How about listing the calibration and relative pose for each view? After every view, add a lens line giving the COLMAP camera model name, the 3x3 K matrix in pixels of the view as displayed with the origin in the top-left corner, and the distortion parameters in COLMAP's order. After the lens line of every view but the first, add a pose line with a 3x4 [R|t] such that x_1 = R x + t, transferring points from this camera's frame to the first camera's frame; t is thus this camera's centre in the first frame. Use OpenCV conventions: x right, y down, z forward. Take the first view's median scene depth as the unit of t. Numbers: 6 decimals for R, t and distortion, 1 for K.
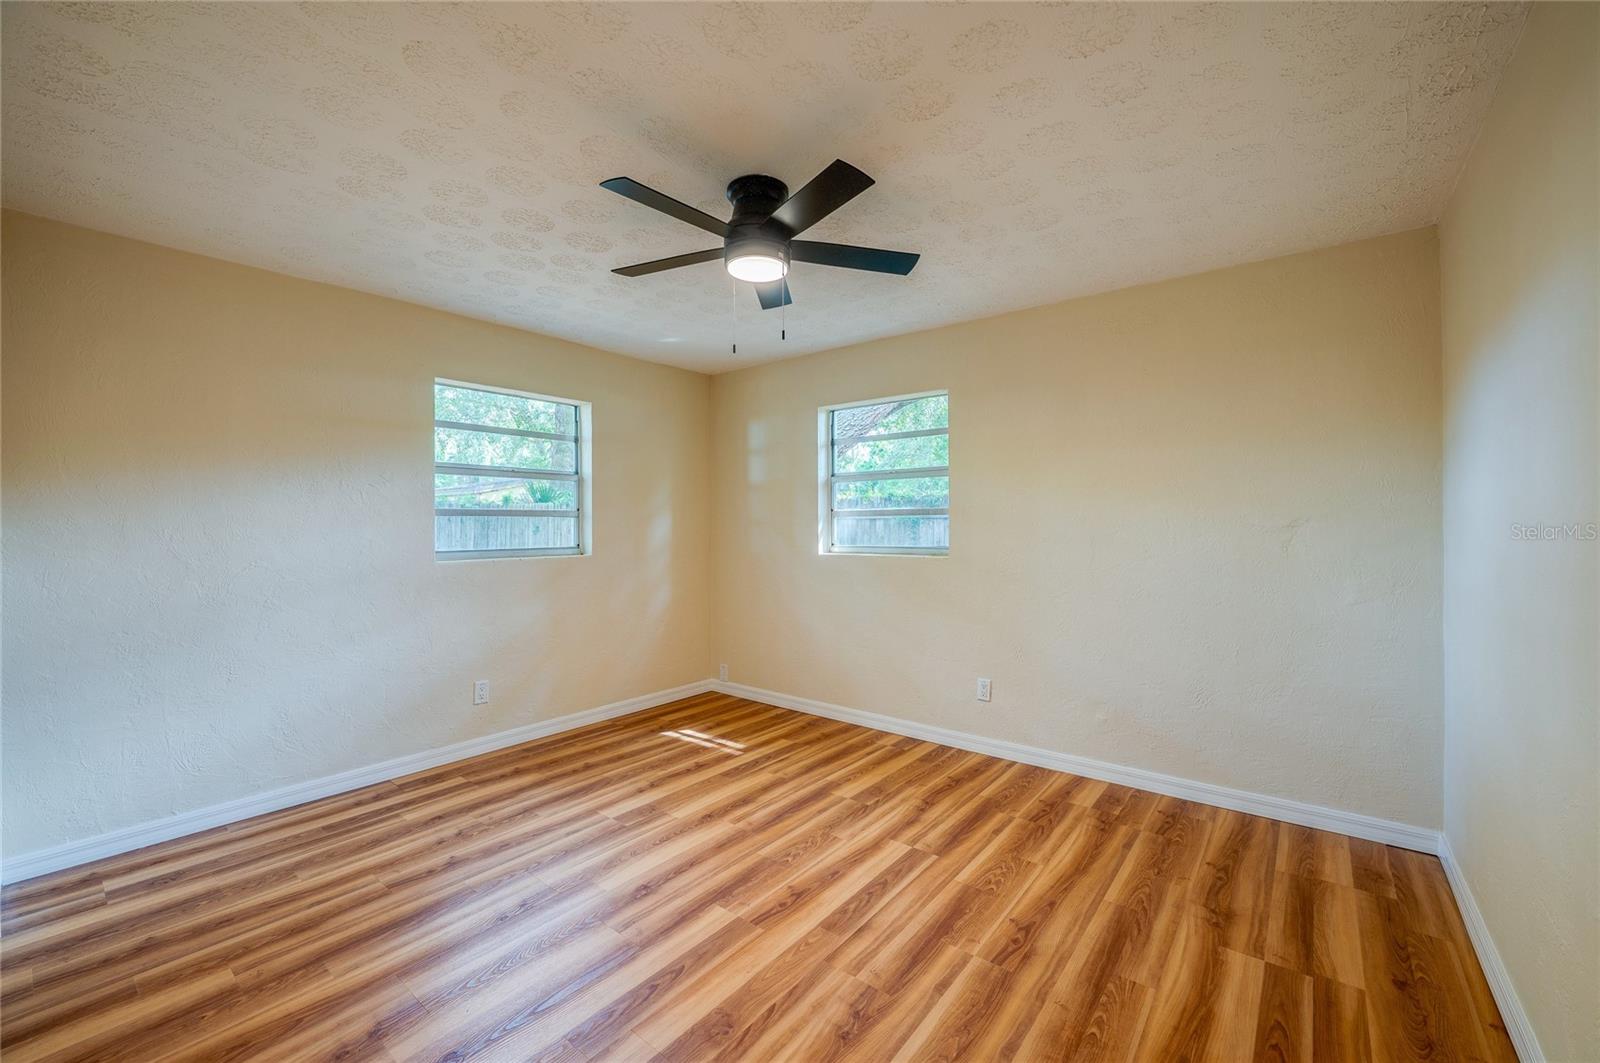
lens RADIAL K [[656.8, 0, 792.9], [0, 656.8, 528.0], [0, 0, 1]] dist [-0.007173, -0.000404]
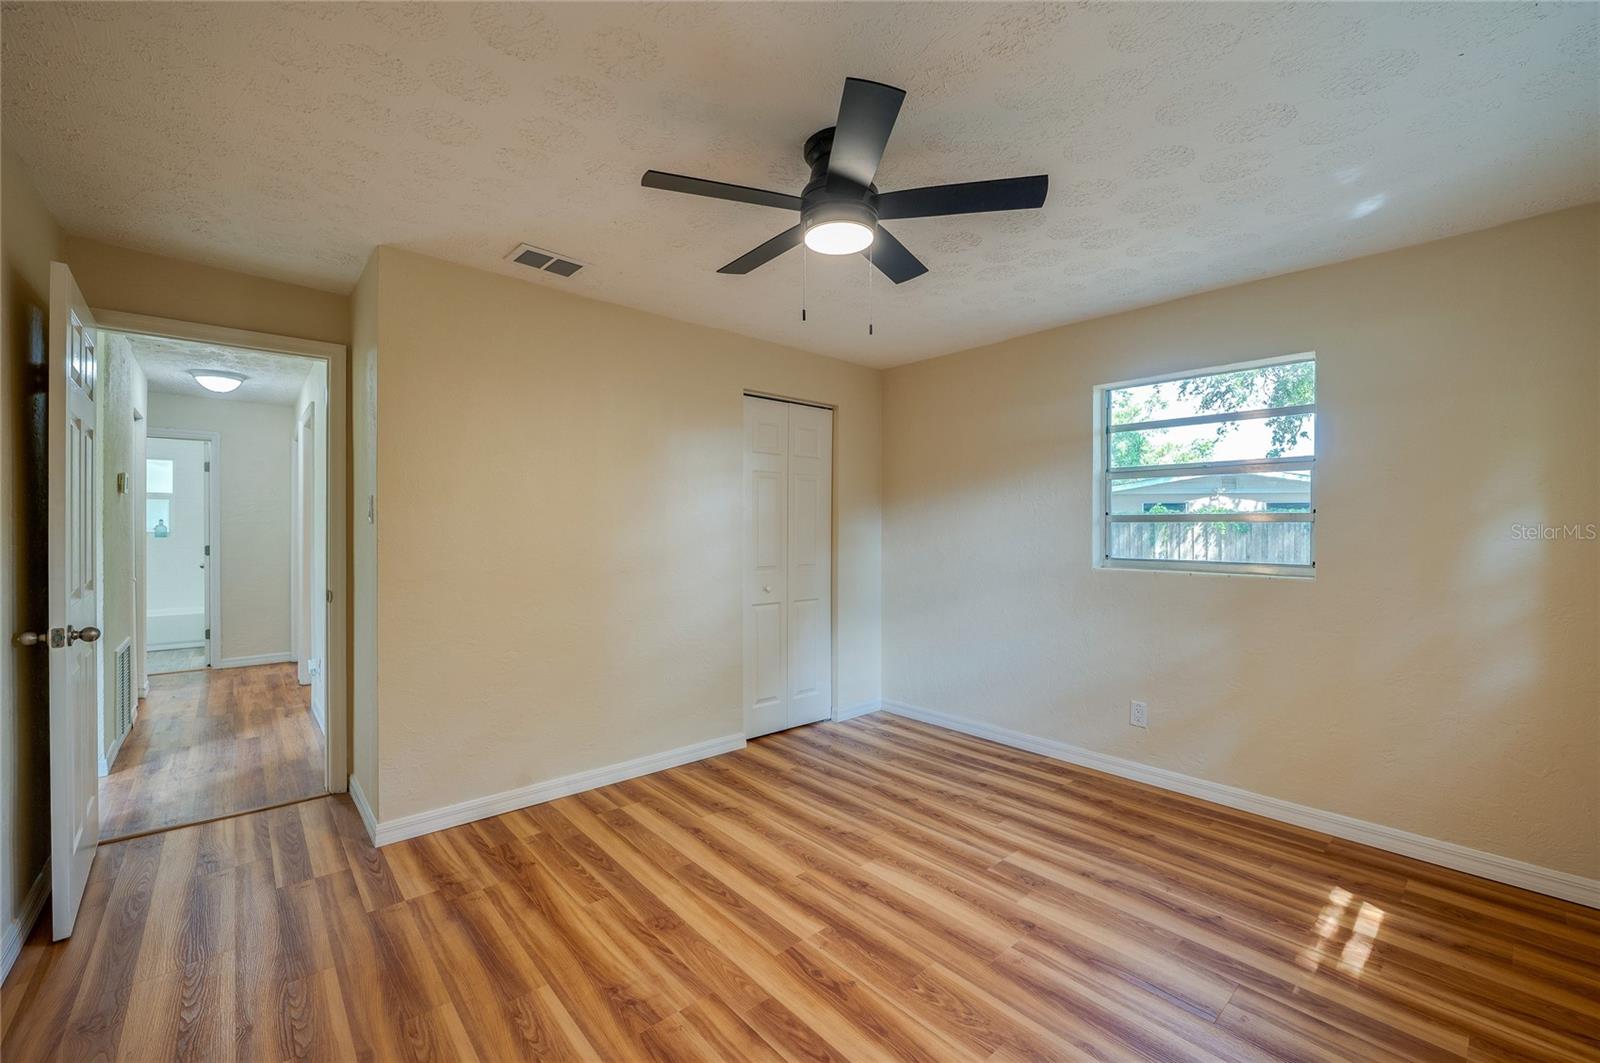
lens RADIAL K [[656.8, 0, 792.9], [0, 656.8, 530.5], [0, 0, 1]] dist [-0.007173, -0.000404]
pose [[-0.186973, 0.004589, -0.982354, 0.631308], [-0.008519, 0.999944, 0.006292, -0.009808], [0.982328, 0.009545, -0.186923, 0.850649]]
